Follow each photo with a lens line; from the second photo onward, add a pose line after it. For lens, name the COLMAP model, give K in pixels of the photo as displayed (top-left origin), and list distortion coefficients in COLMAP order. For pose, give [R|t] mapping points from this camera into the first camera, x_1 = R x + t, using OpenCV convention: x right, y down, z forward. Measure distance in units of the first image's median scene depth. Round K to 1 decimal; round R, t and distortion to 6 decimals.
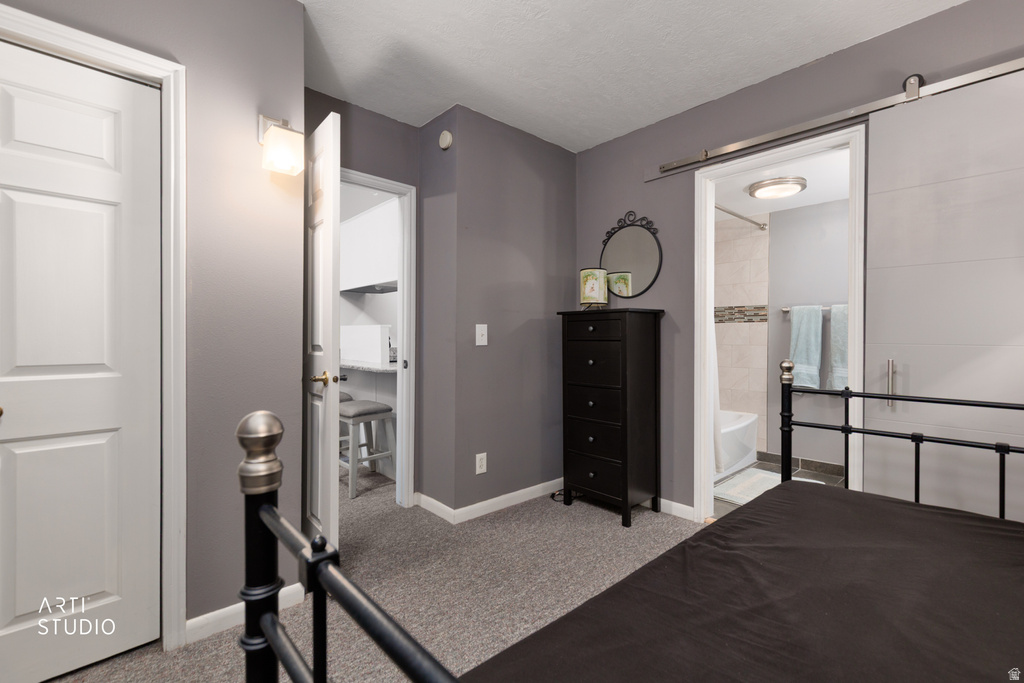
lens RADIAL K [[444.2, 0, 524.6], [0, 444.2, 341.0], [0, 0, 1]] dist [0.001113, -0.000177]
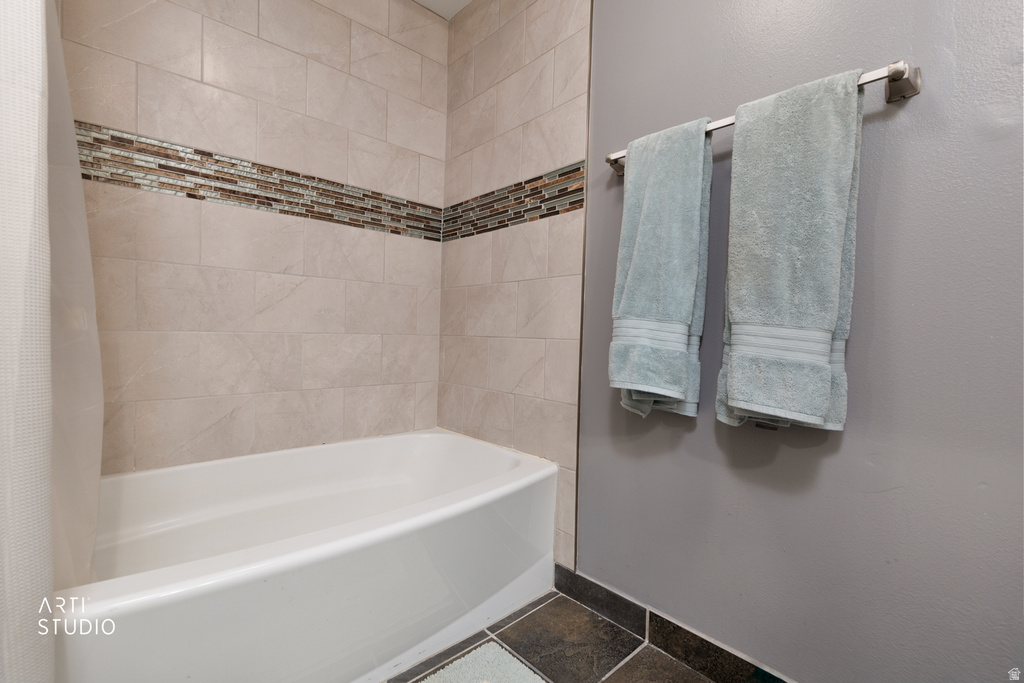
lens RADIAL K [[455.2, 0, 515.5], [0, 455.2, 339.2], [0, 0, 1]] dist [0.006692, -0.001544]
pose [[0.999471, 0.020509, -0.025251, 0.501674], [-0.020322, 0.999764, 0.007625, 0.060709], [0.025402, -0.007108, 0.999652, 0.630656]]
